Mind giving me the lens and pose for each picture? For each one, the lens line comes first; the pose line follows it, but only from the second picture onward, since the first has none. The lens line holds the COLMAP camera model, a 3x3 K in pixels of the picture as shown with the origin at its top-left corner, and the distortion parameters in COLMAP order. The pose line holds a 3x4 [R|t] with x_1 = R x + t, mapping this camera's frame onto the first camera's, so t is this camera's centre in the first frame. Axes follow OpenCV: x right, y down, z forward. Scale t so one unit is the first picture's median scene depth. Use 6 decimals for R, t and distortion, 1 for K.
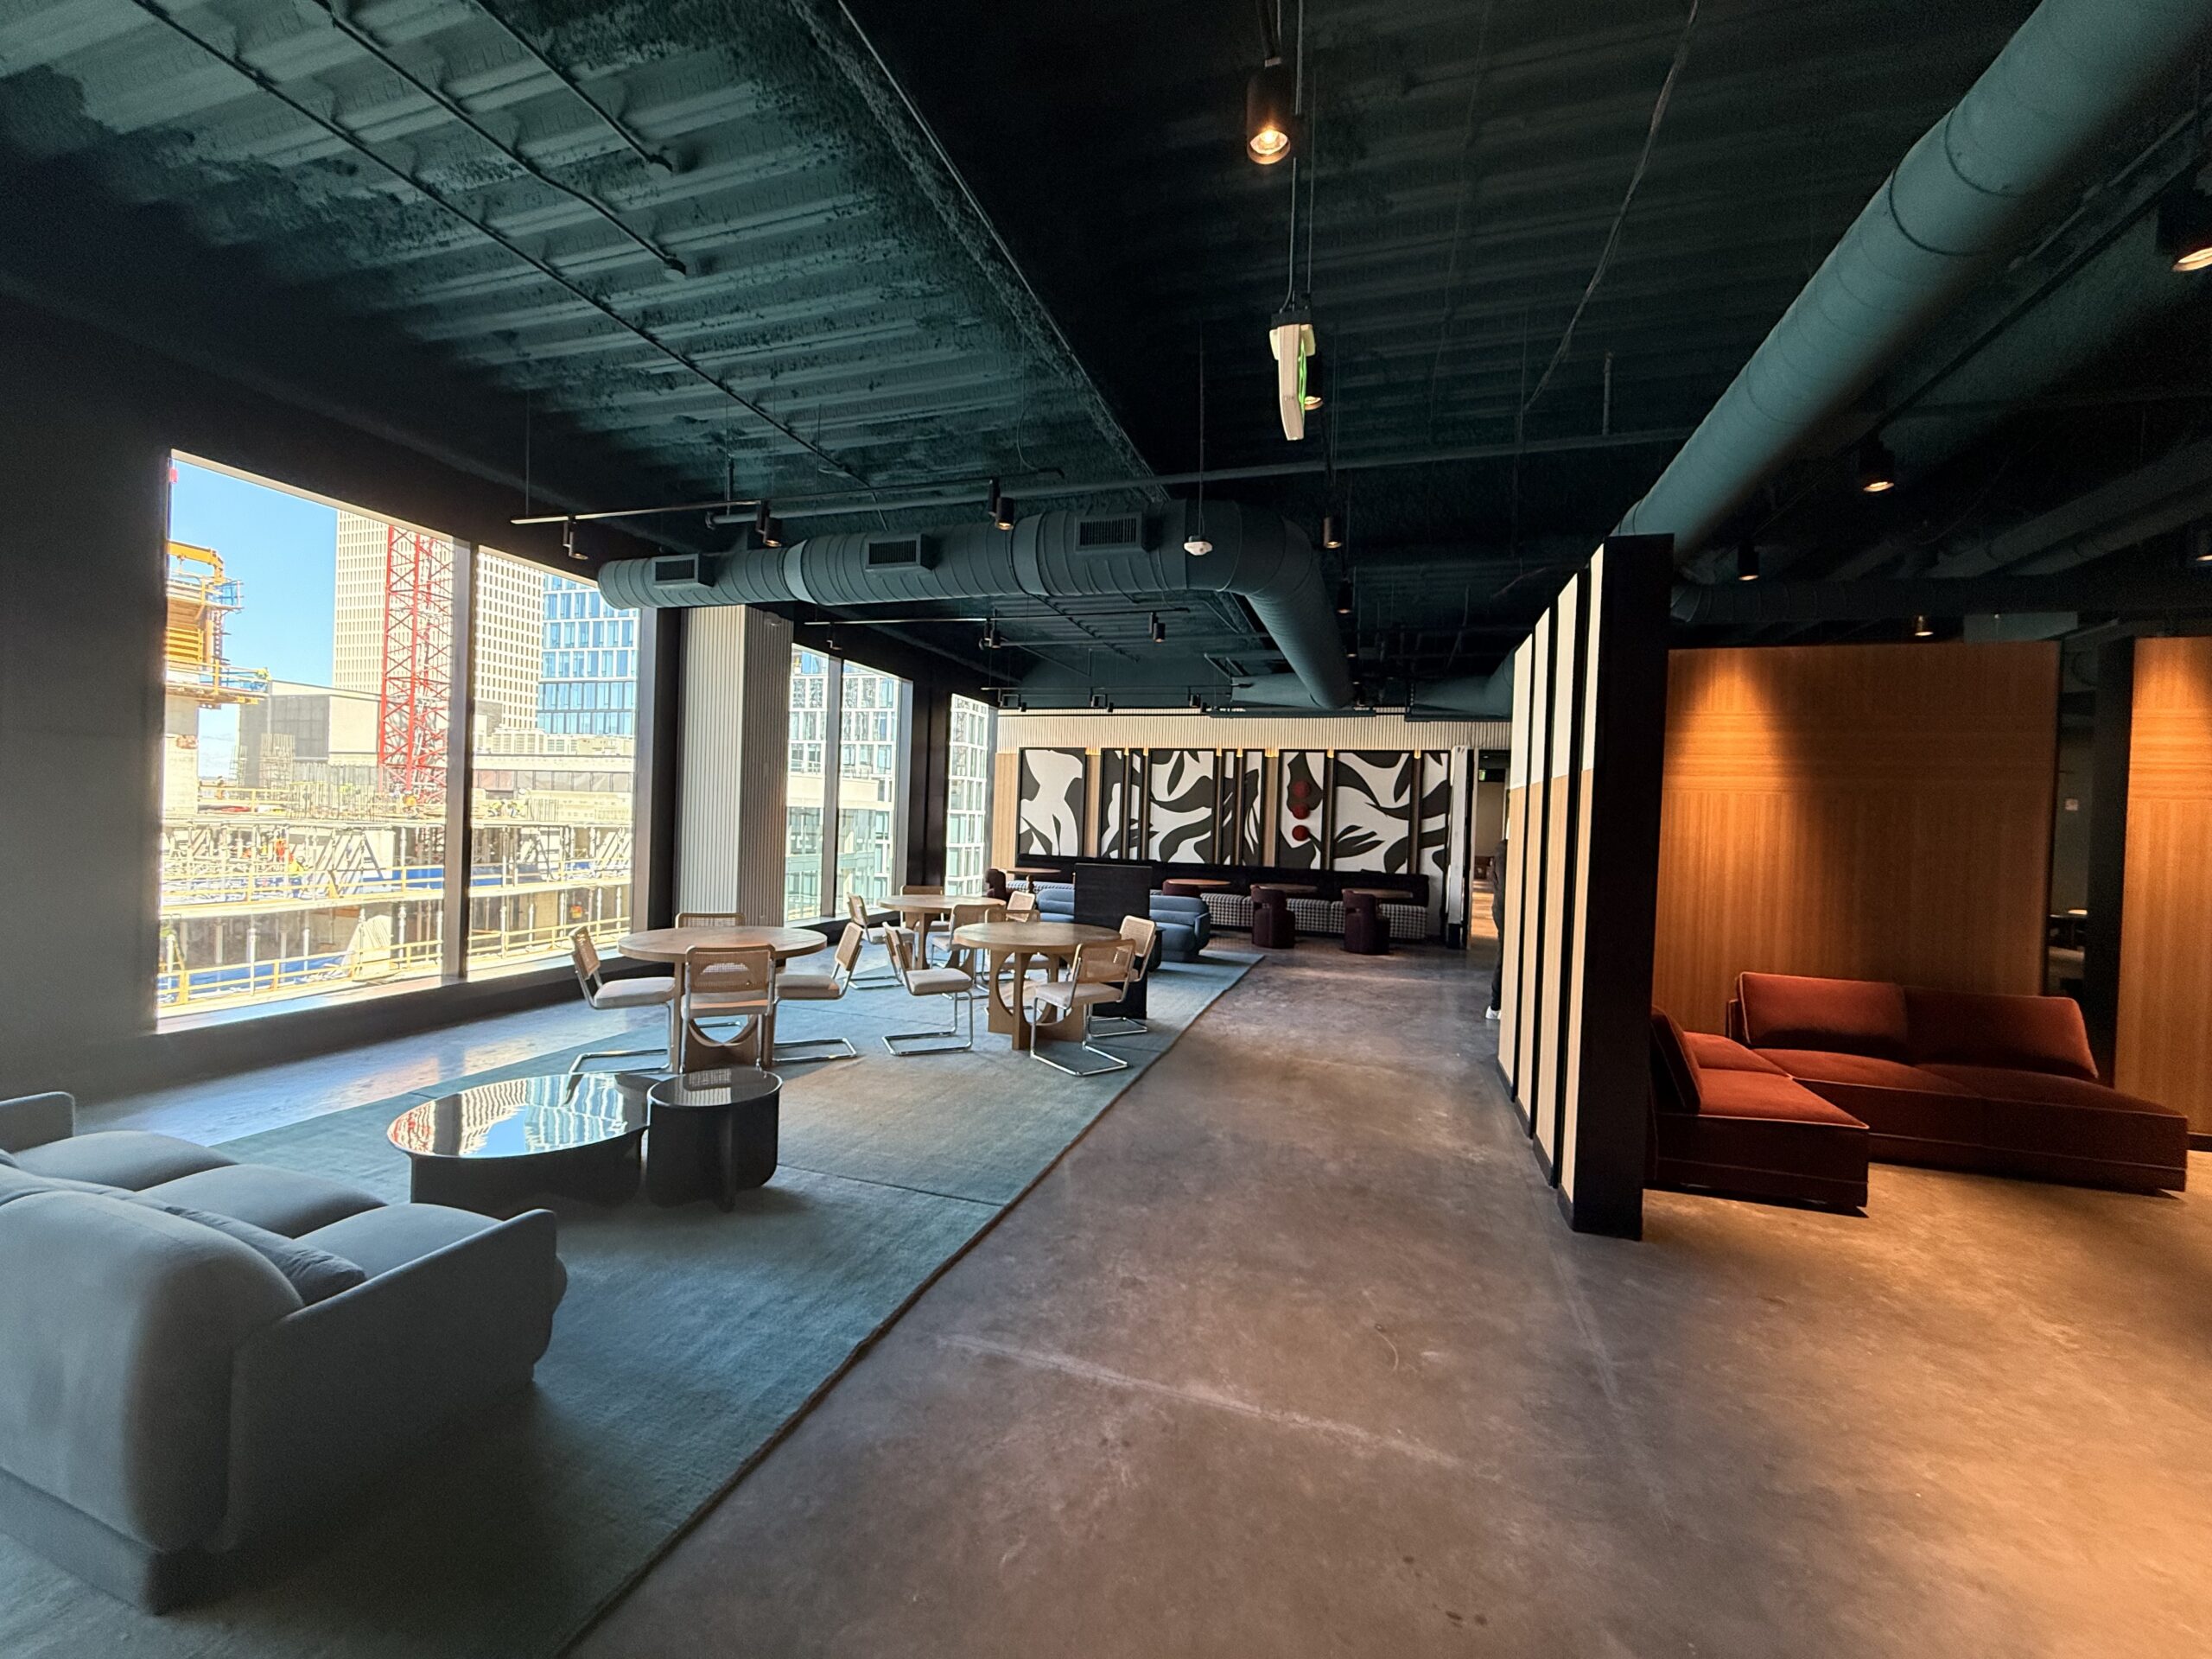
lens RADIAL K [[881.4, 0, 1106.4], [0, 881.4, 827.3], [0, 0, 1]] dist [-0.001316, 0.000051]
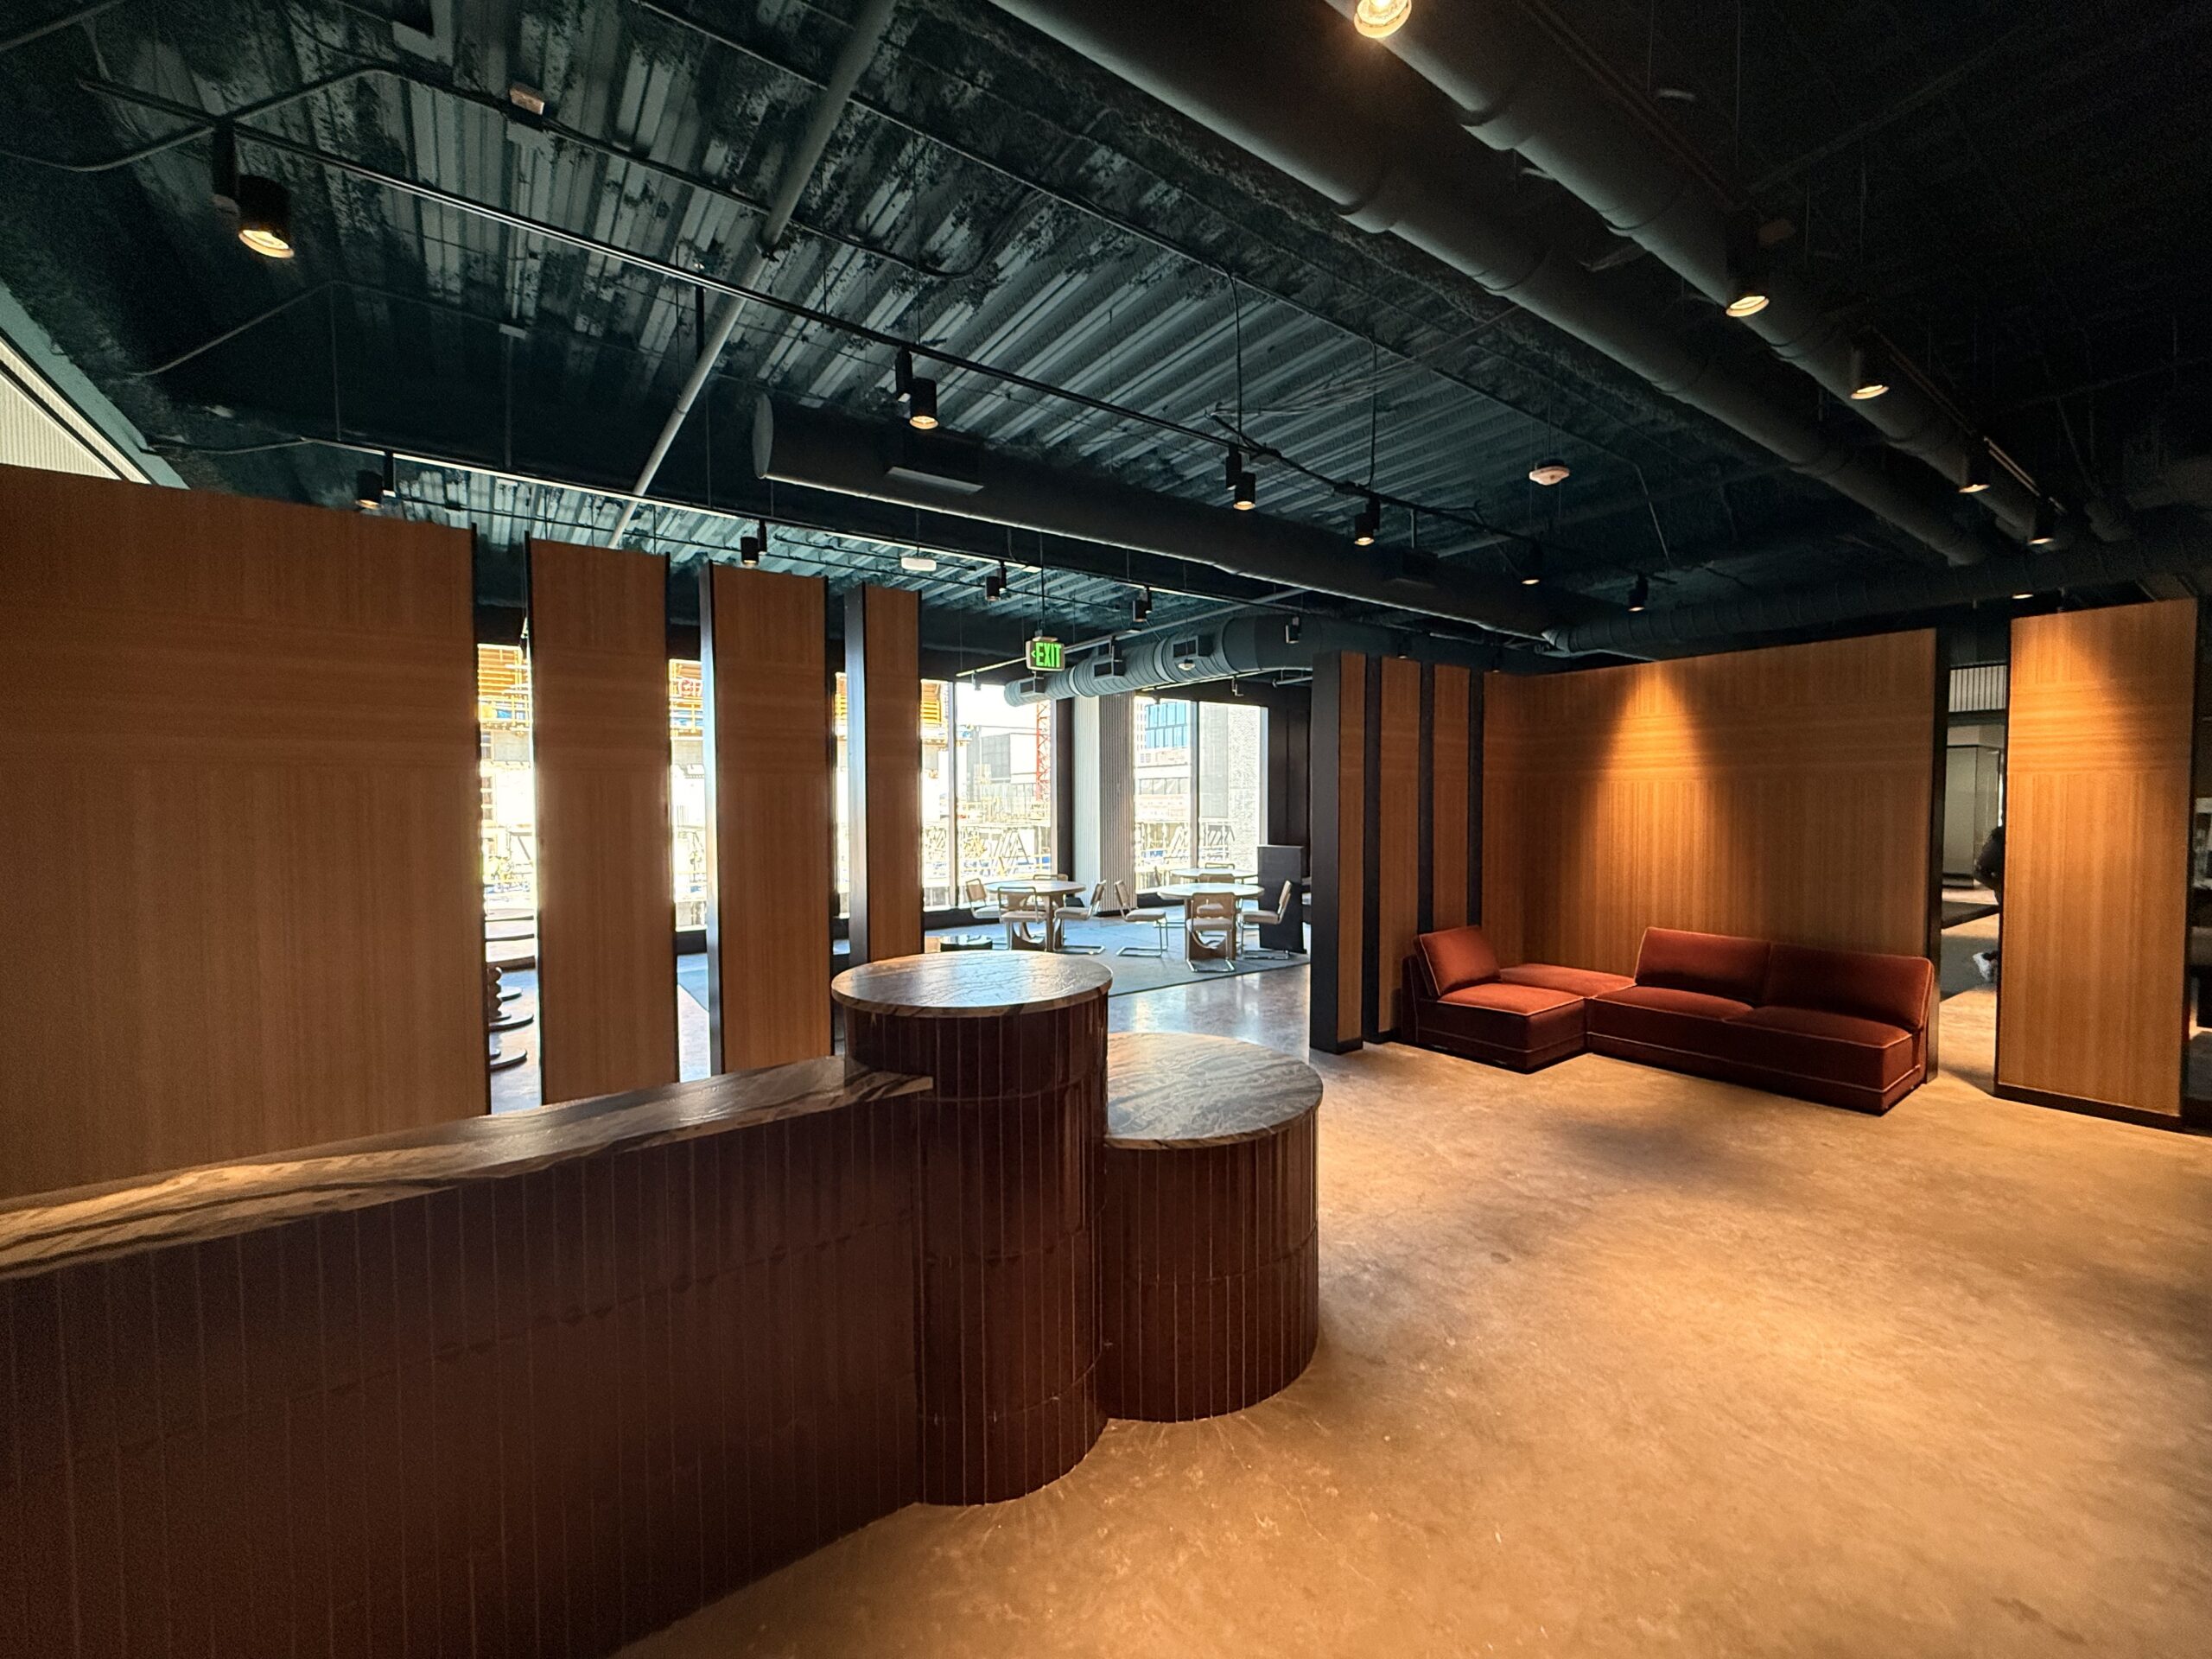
lens RADIAL K [[881.4, 0, 1105.3], [0, 881.4, 824.5], [0, 0, 1]] dist [-0.001316, 0.000051]
pose [[0.801303, -0.022197, -0.597847, 0.823966], [0.027609, 0.999619, -0.000110, -0.000402], [0.597621, -0.016418, 0.801611, -0.428003]]
